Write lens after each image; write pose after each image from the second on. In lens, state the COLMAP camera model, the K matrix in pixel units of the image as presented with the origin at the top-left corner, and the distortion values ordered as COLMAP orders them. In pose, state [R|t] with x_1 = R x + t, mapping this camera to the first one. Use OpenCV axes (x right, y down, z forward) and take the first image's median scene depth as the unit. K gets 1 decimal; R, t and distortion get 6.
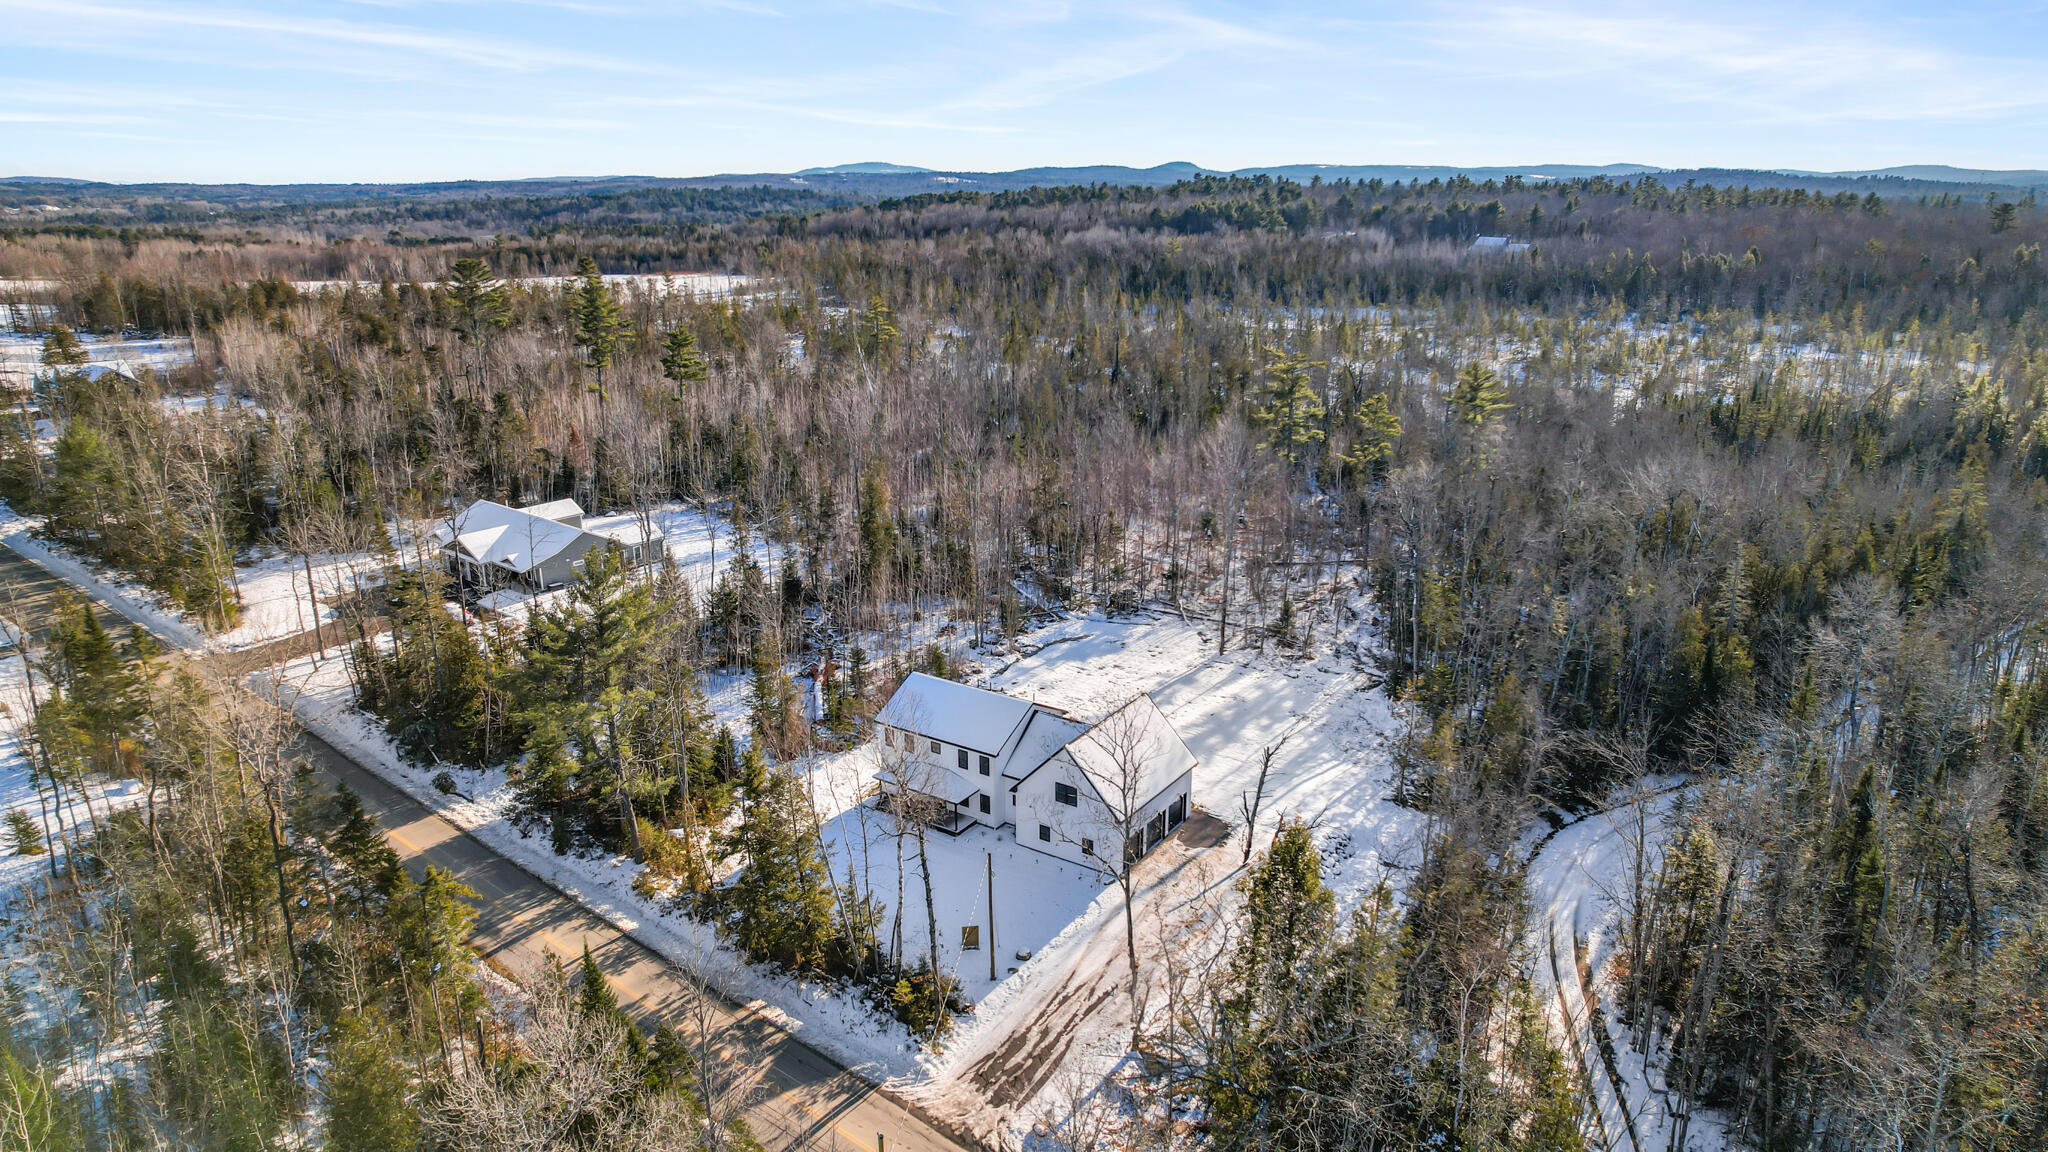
lens RADIAL K [[1318.1, 0, 1024.0], [0, 1318.1, 576.0], [0, 0, 1]] dist [-0.041897, -0.000075]
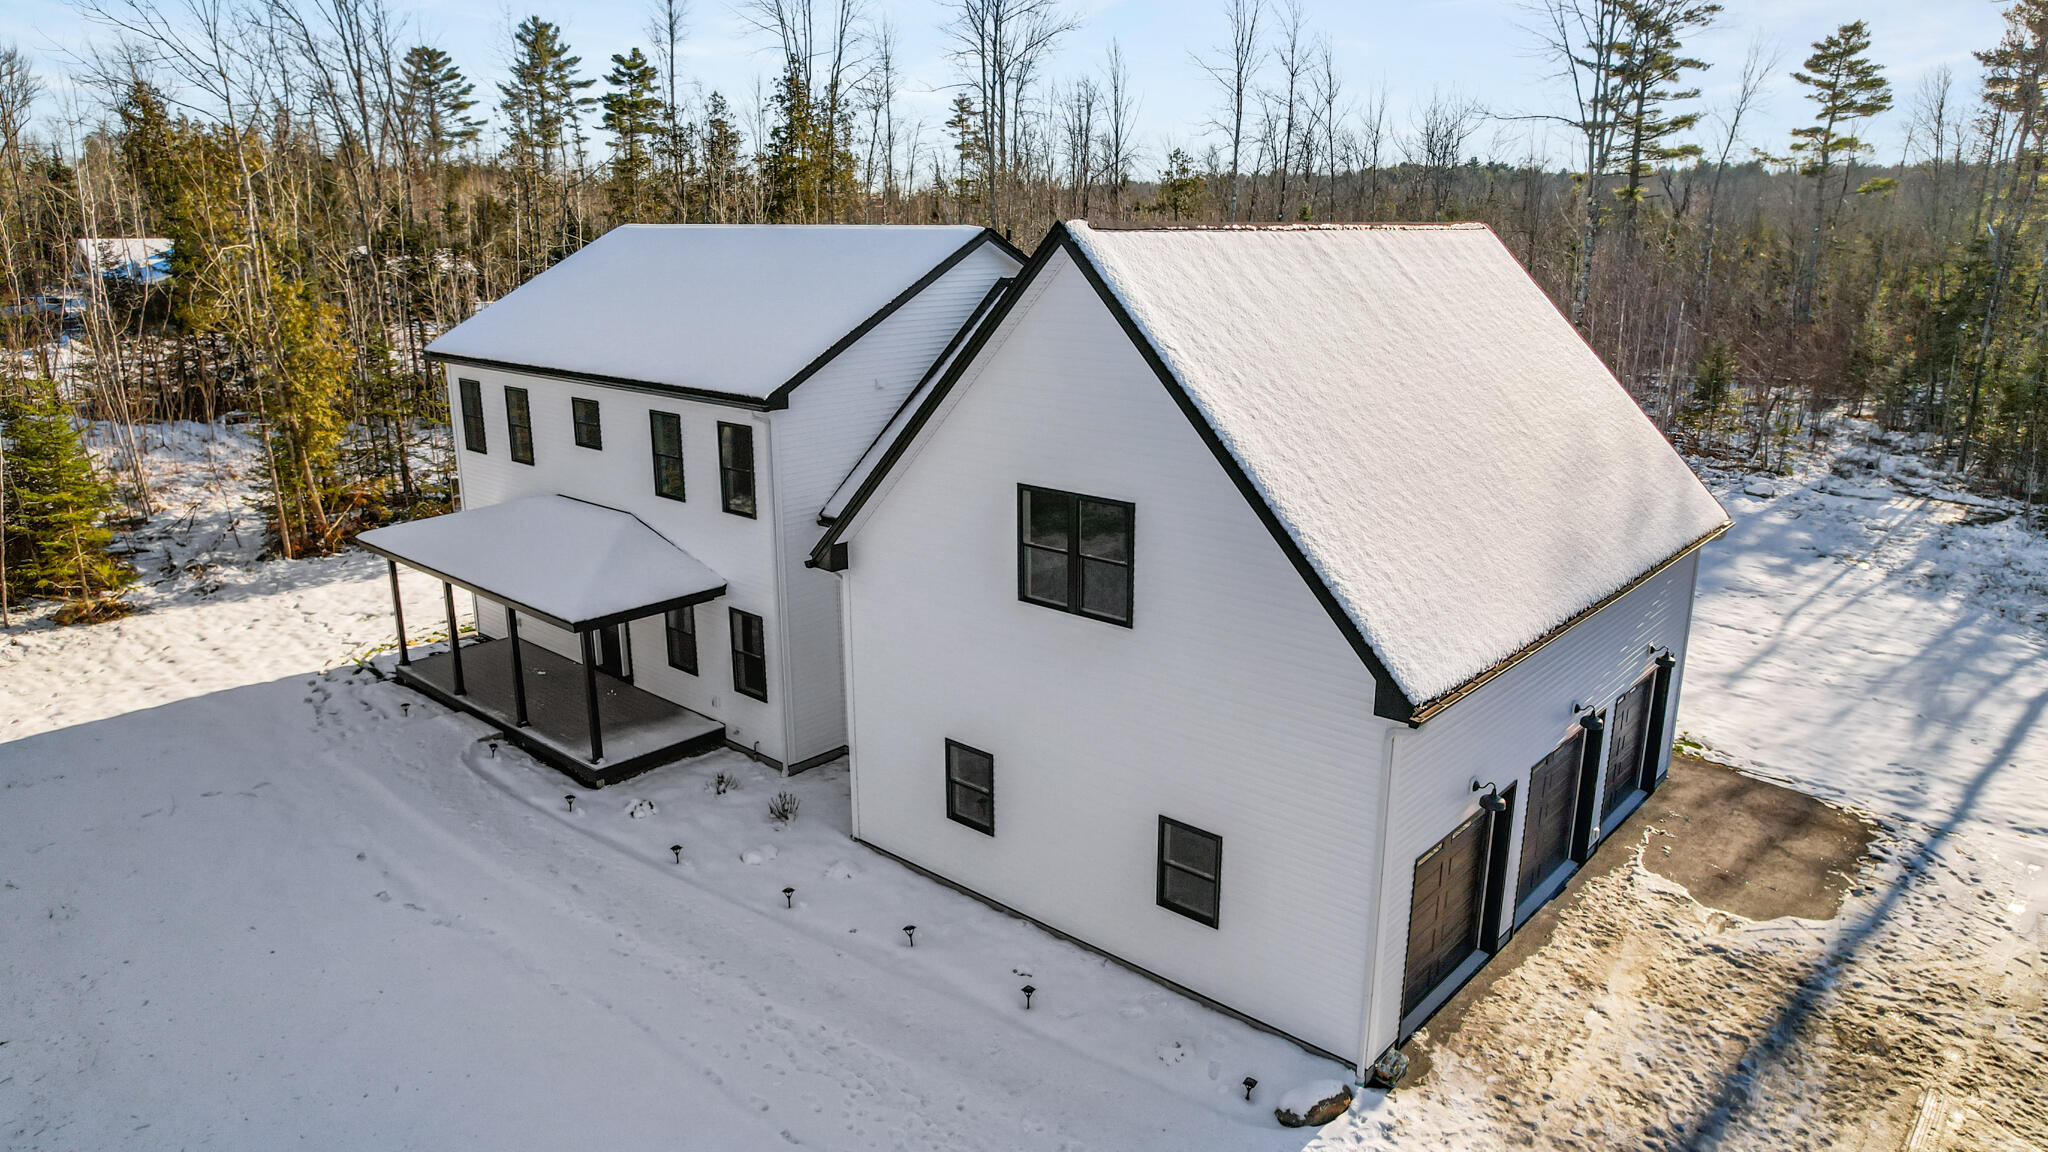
lens RADIAL K [[1299.3, 0, 1024.0], [0, 1299.3, 576.0], [0, 0, 1]] dist [0.001260, 0.000718]
pose [[0.991146, 0.032439, -0.128751, 0.044561], [-0.036212, 0.998977, -0.027070, 0.165131], [0.127741, 0.031493, 0.991307, 0.791654]]
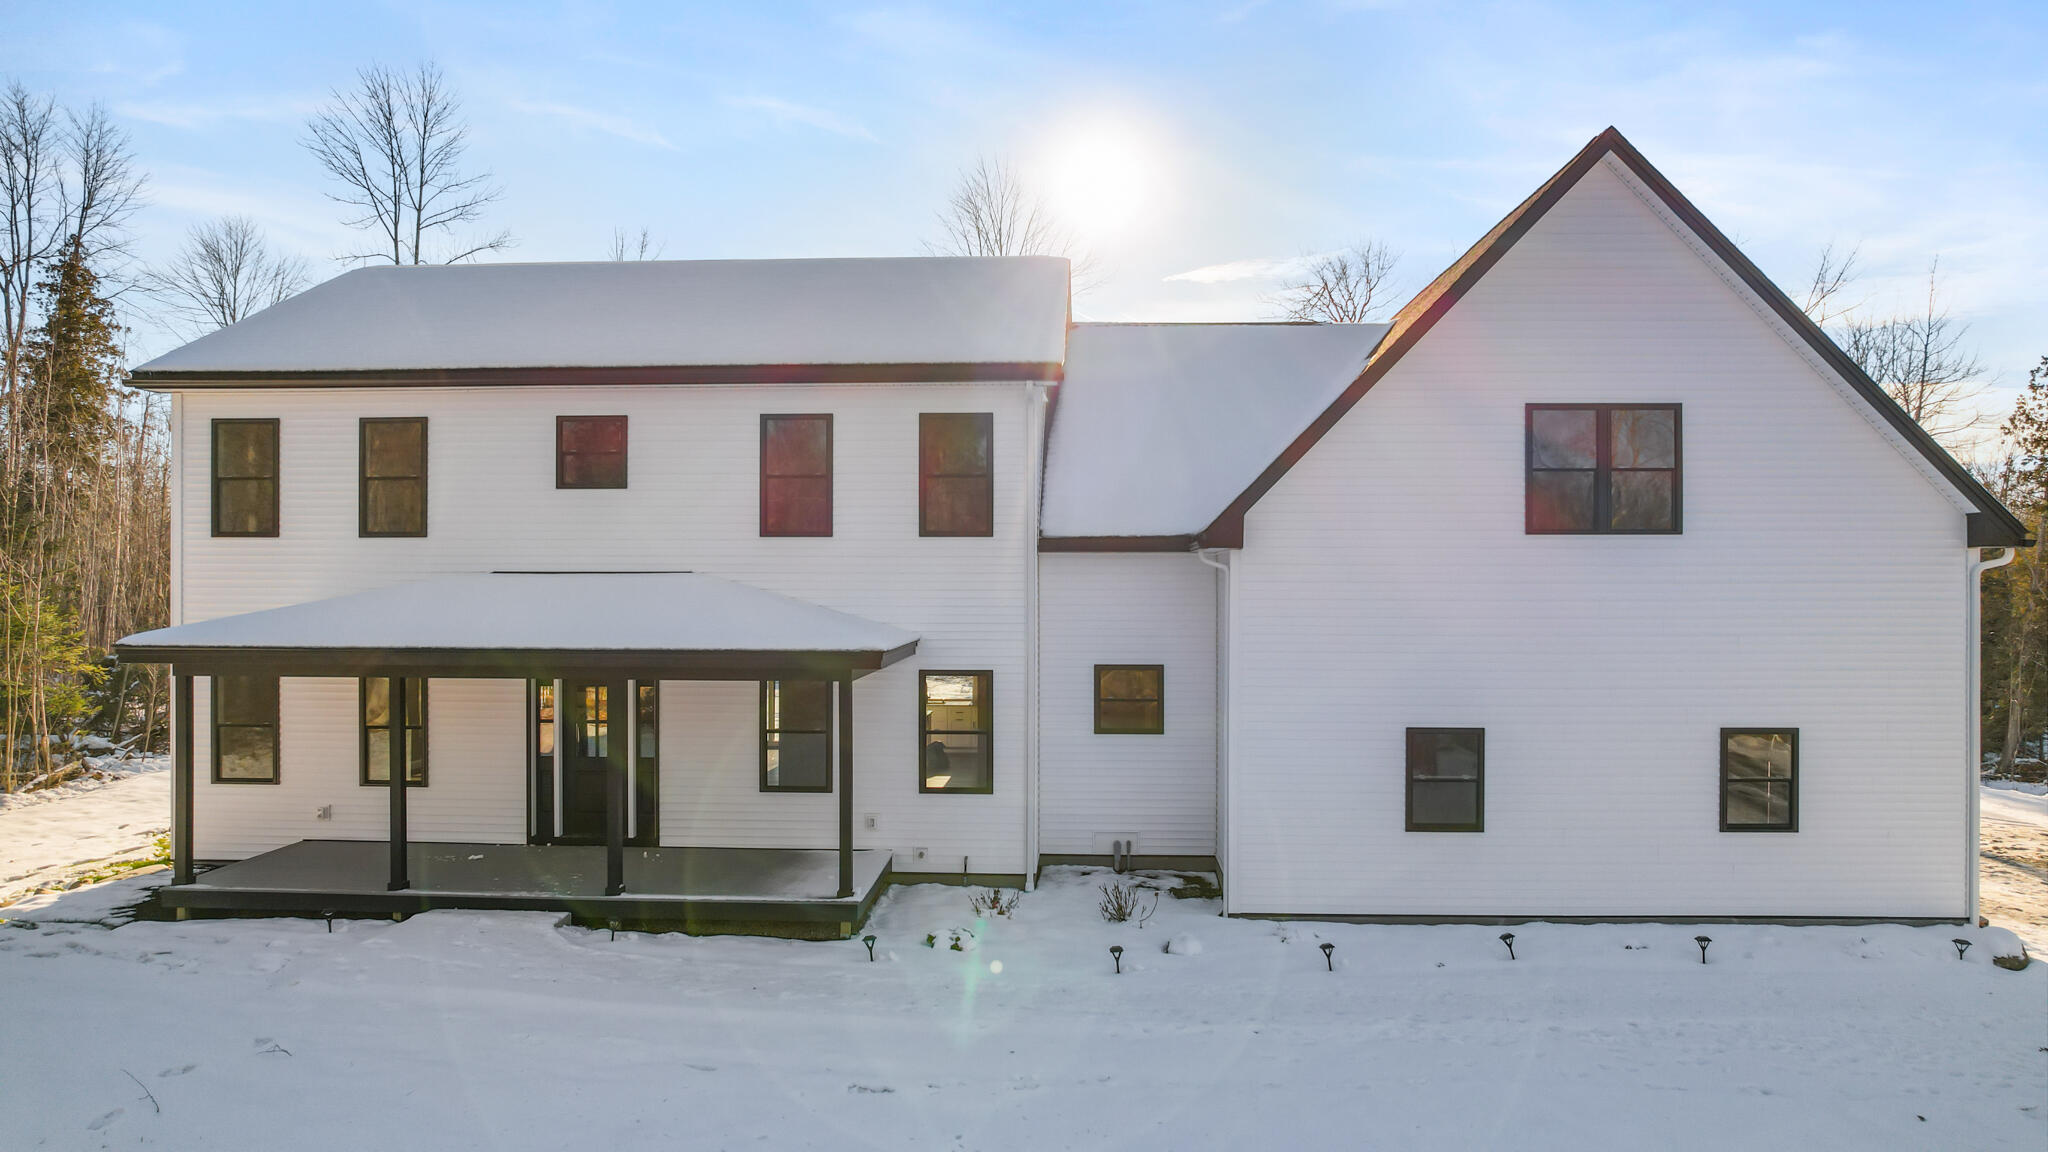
lens RADIAL K [[1318.1, 0, 1024.0], [0, 1318.1, 576.0], [0, 0, 1]] dist [-0.041897, -0.000075]
pose [[0.857941, -0.002092, 0.513743, -0.107204], [0.150761, 0.956991, -0.247871, 0.197768], [-0.491129, 0.290111, 0.821357, 0.861436]]
